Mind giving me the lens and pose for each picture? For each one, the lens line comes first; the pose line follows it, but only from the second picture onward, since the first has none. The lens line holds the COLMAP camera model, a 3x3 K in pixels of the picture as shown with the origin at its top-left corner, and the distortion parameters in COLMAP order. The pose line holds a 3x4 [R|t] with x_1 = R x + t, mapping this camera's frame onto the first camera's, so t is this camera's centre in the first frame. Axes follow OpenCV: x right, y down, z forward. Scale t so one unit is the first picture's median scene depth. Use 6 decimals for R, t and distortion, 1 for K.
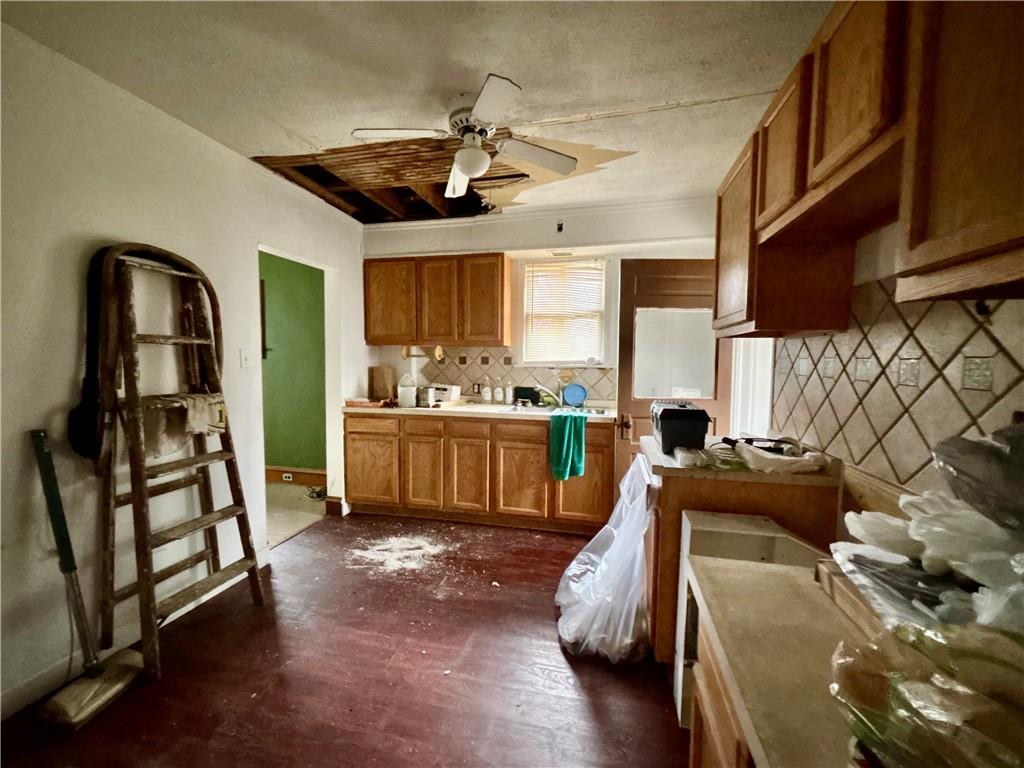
lens RADIAL K [[413.1, 0, 513.7], [0, 413.1, 388.3], [0, 0, 1]] dist [-0.003331, 0.001437]
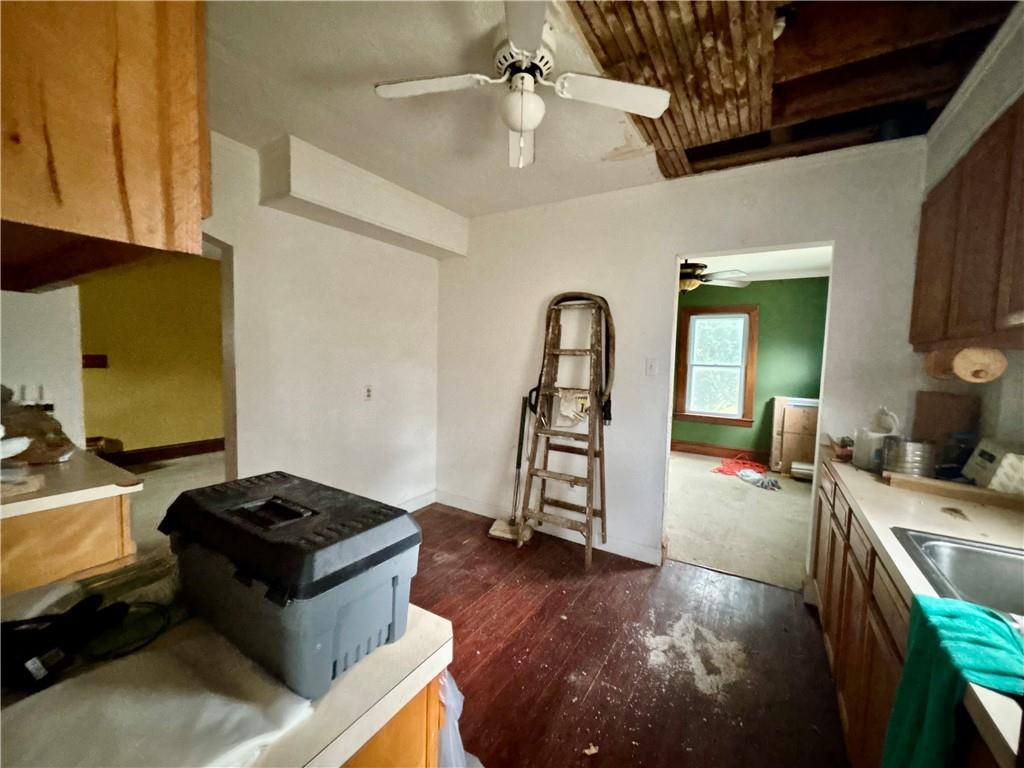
lens RADIAL K [[413.1, 0, 513.6], [0, 413.1, 382.8], [0, 0, 1]] dist [-0.003331, 0.001437]
pose [[-0.325581, 0.041731, -0.944593, 0.486578], [-0.091584, 0.992936, 0.075434, -0.073836], [0.941068, 0.111069, -0.319460, 0.948241]]
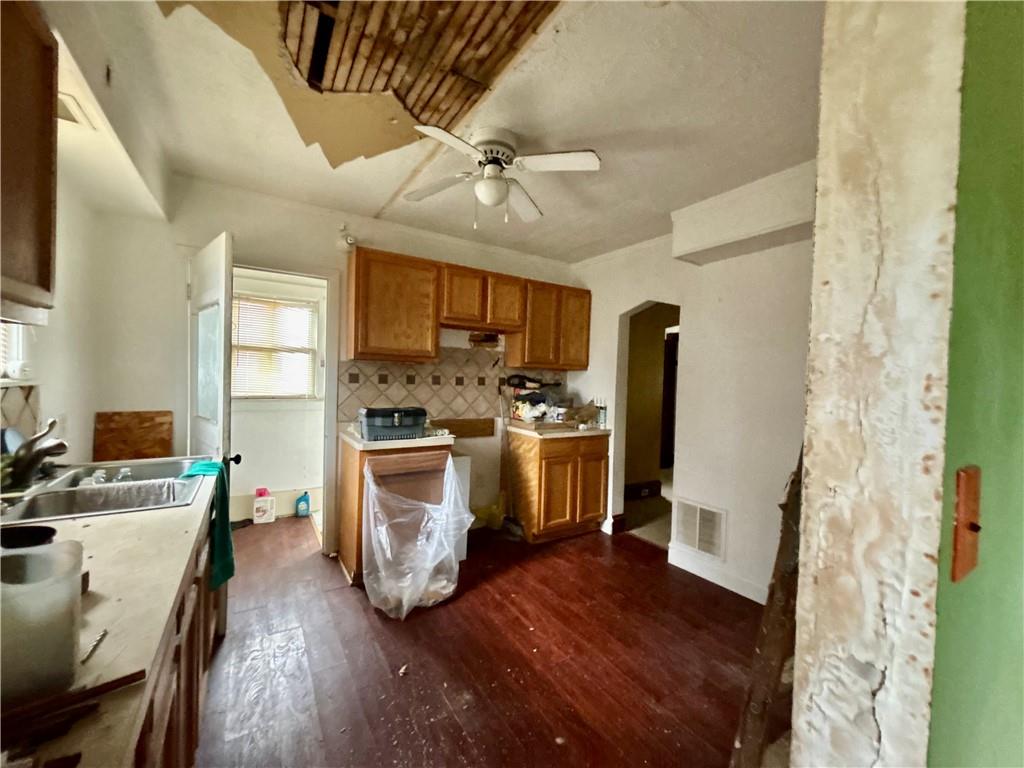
lens RADIAL K [[413.1, 0, 509.9], [0, 413.1, 382.1], [0, 0, 1]] dist [-0.003331, 0.001437]
pose [[-0.704538, -0.043246, 0.708347, -0.651249], [0.008228, 0.997577, 0.069088, -0.105182], [-0.709618, 0.054504, -0.702475, 1.267491]]
